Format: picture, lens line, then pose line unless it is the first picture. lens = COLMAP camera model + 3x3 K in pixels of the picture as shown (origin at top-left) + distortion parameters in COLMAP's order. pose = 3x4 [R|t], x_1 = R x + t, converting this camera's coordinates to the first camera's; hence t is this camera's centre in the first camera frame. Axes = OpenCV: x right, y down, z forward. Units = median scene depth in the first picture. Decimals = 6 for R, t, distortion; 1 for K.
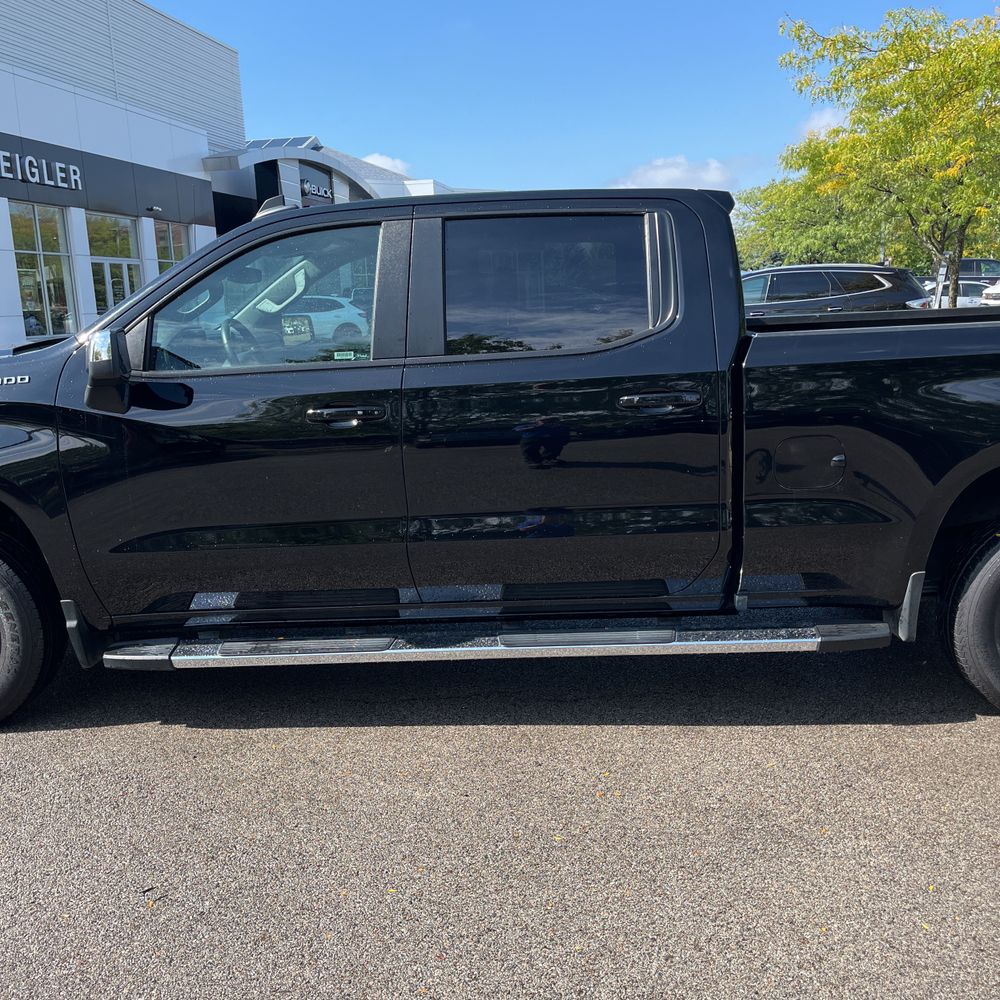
lens RADIAL K [[1048.0, 0, 500.8], [0, 1048.0, 514.7], [0, 0, 1]] dist [0.036391, -0.032276]
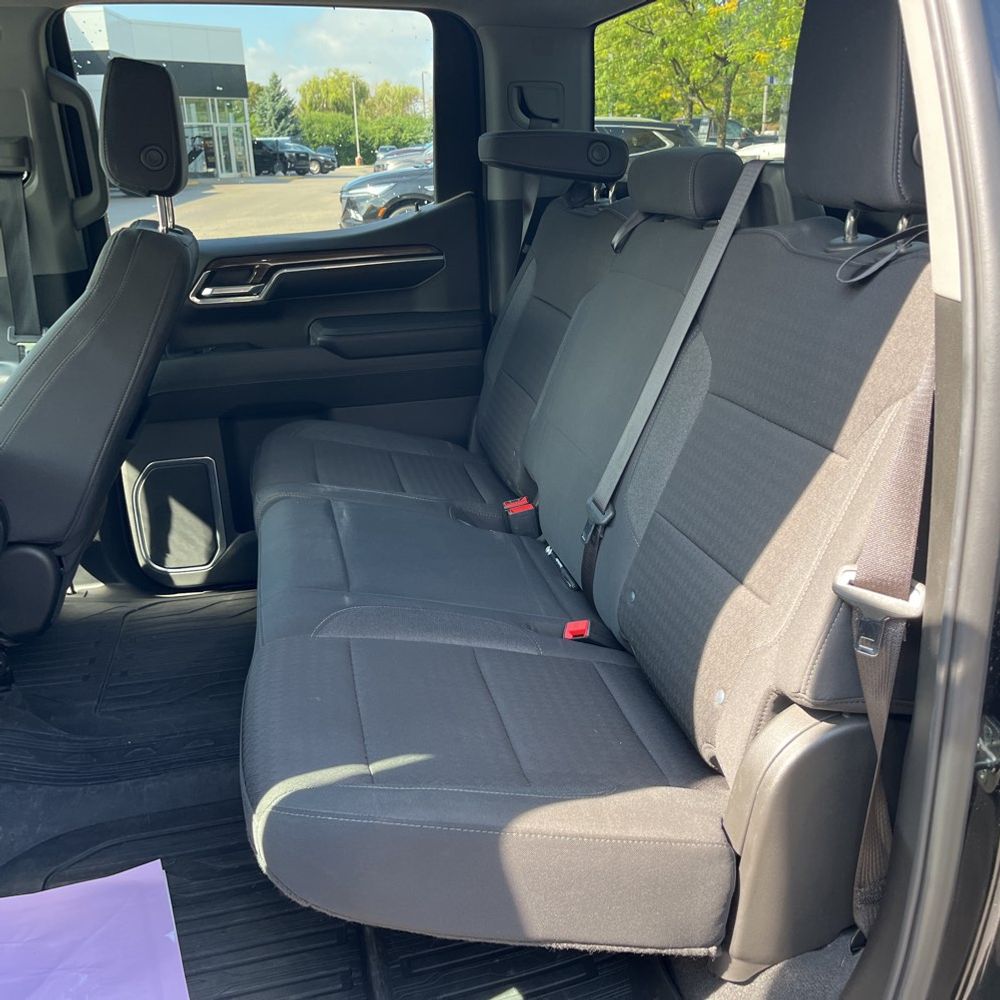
lens RADIAL K [[1027.0, 0, 500.0], [0, 1027.0, 500.0], [0, 0, 1]] dist [0.011021, 0.005978]
pose [[0.965139, -0.075192, 0.250707, 0.007759], [0.045042, 0.991271, 0.123903, -0.029855], [-0.257835, -0.108292, 0.960101, 0.145586]]
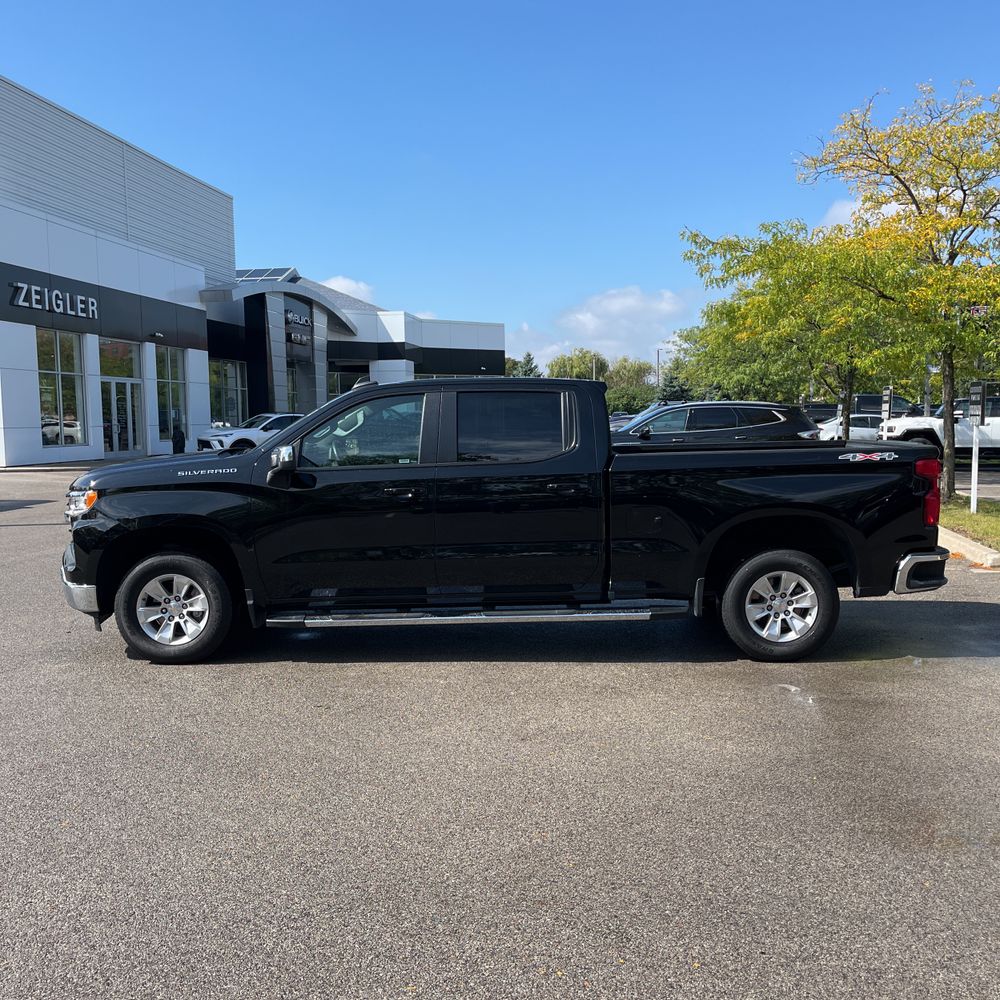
lens RADIAL K [[1079.2, 0, 492.0], [0, 1079.2, 503.0], [0, 0, 1]] dist [0.053775, -0.060328]
pose [[0.999311, 0.018881, 0.031940, -0.008289], [-0.014821, 0.992309, -0.122895, 0.026927], [-0.034014, 0.122337, 0.991906, -0.156007]]
